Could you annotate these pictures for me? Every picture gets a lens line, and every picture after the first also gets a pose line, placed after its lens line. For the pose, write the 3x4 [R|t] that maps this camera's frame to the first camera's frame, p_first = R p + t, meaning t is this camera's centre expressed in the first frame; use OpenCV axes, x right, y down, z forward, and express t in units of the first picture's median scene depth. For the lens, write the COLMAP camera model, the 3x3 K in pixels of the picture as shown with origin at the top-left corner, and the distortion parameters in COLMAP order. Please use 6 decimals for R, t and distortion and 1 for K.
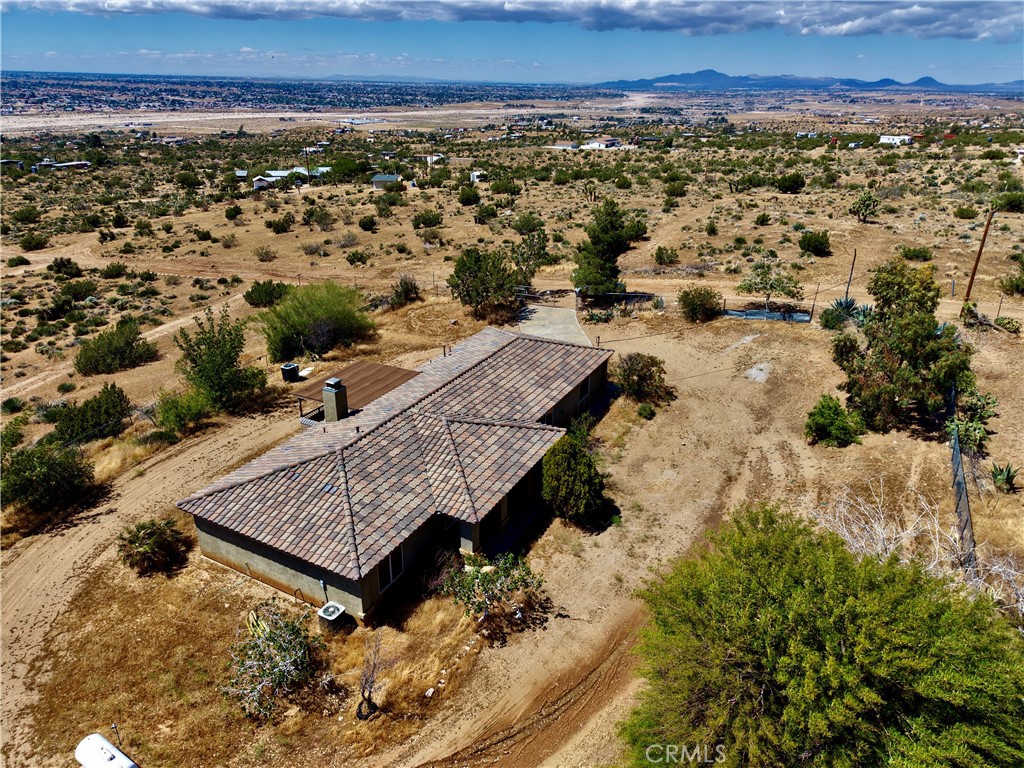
lens RADIAL K [[689.2, 0, 510.3], [0, 689.2, 379.4], [0, 0, 1]] dist [0.003876, -0.000182]
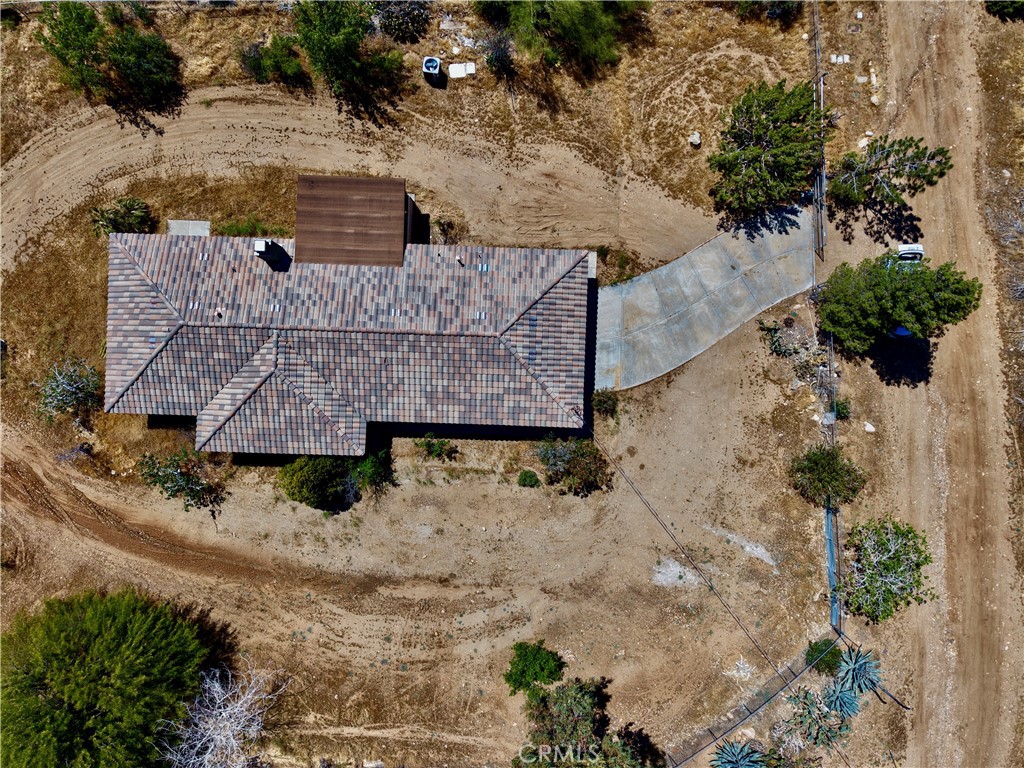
lens RADIAL K [[689.2, 0, 510.3], [0, 689.2, 379.4], [0, 0, 1]] dist [0.003876, -0.000182]
pose [[0.445852, 0.895106, -0.000980, 0.075690], [-0.361884, 0.181255, 0.914433, -0.966920], [0.818692, -0.407347, 0.404737, 0.767287]]
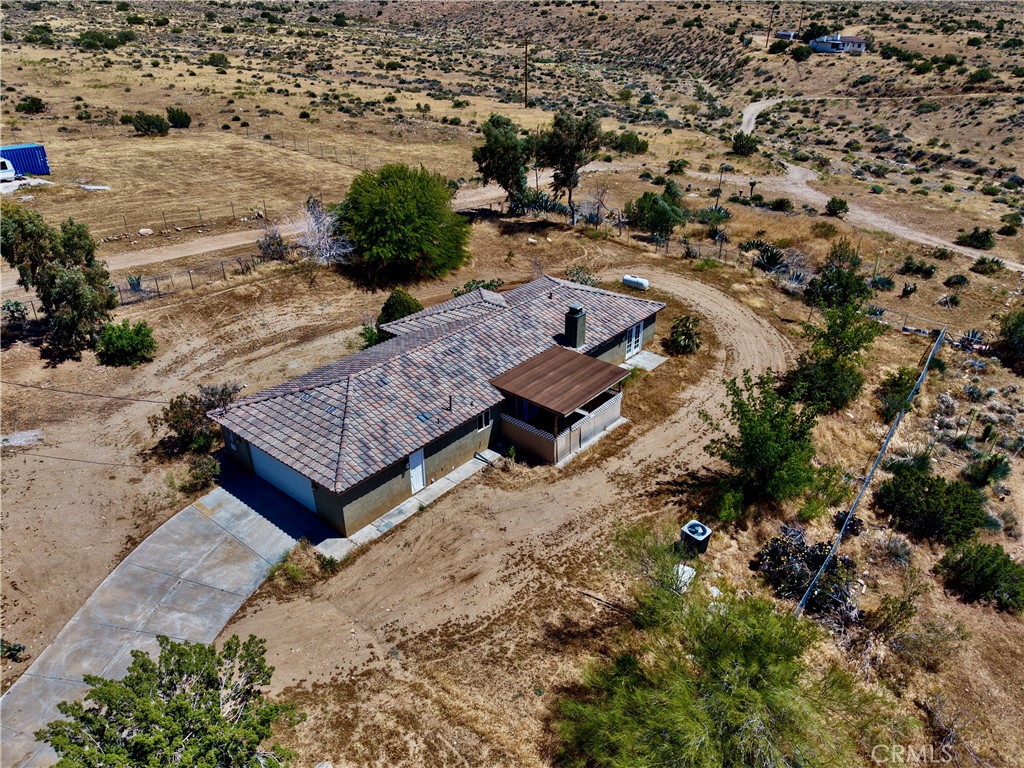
lens RADIAL K [[689.2, 0, 510.3], [0, 689.2, 379.4], [0, 0, 1]] dist [0.003876, -0.000182]
pose [[-0.979922, -0.093618, 0.176035, -0.337951], [0.076866, 0.637272, 0.766796, -0.719109], [-0.183968, 0.764932, -0.617280, 1.677372]]
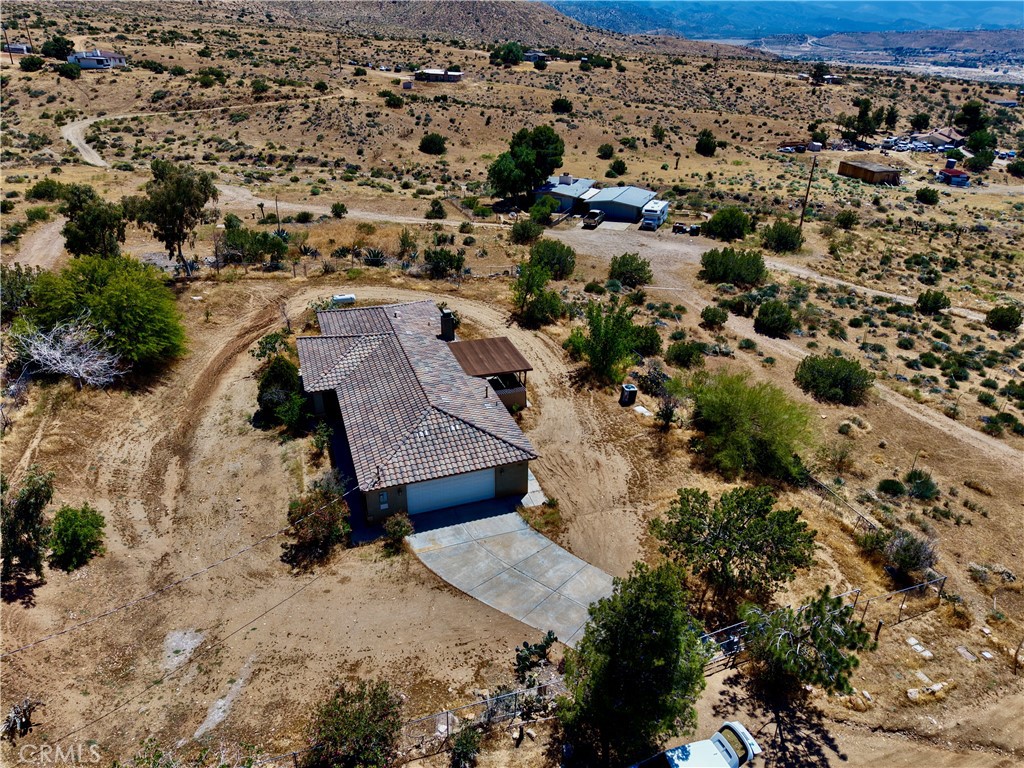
lens RADIAL K [[689.2, 0, 510.3], [0, 689.2, 379.4], [0, 0, 1]] dist [0.003876, -0.000182]
pose [[-0.678533, 0.323034, -0.659729, 0.630241], [-0.305757, 0.692415, 0.653510, -0.850876], [0.667912, 0.645144, -0.371056, 1.638457]]
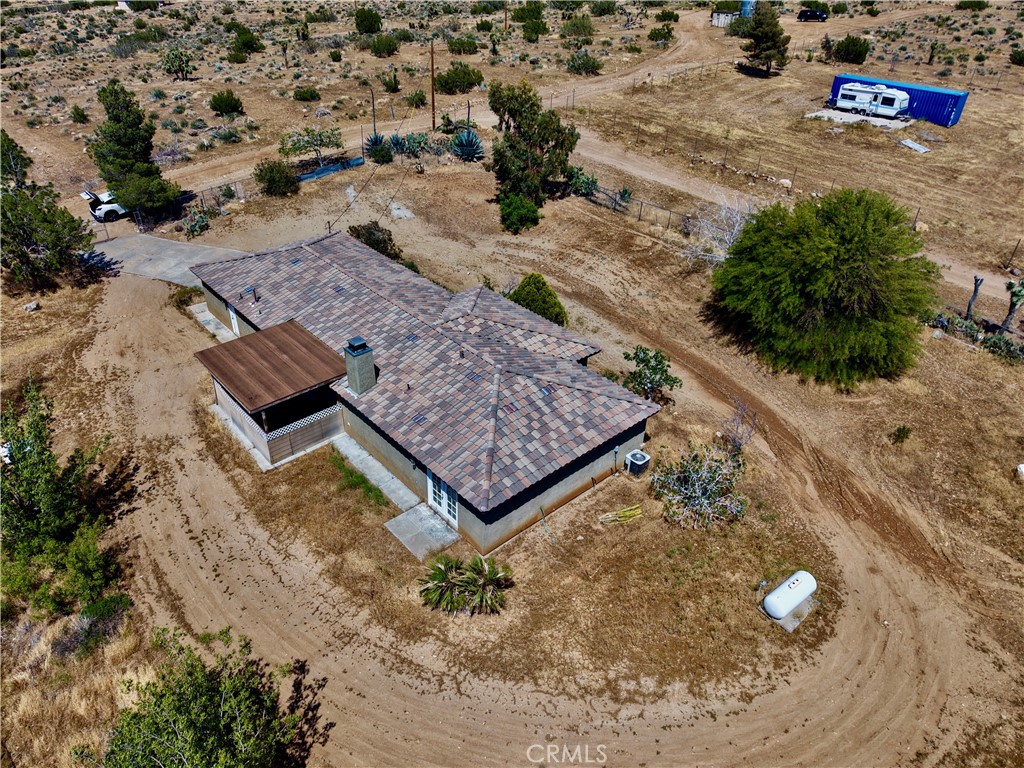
lens RADIAL K [[689.2, 0, 510.3], [0, 689.2, 379.4], [0, 0, 1]] dist [0.003876, -0.000182]
pose [[0.338011, -0.502667, 0.795660, -0.811990], [0.352641, 0.851473, 0.388120, -0.196414], [-0.872579, 0.149393, 0.465068, 0.452097]]
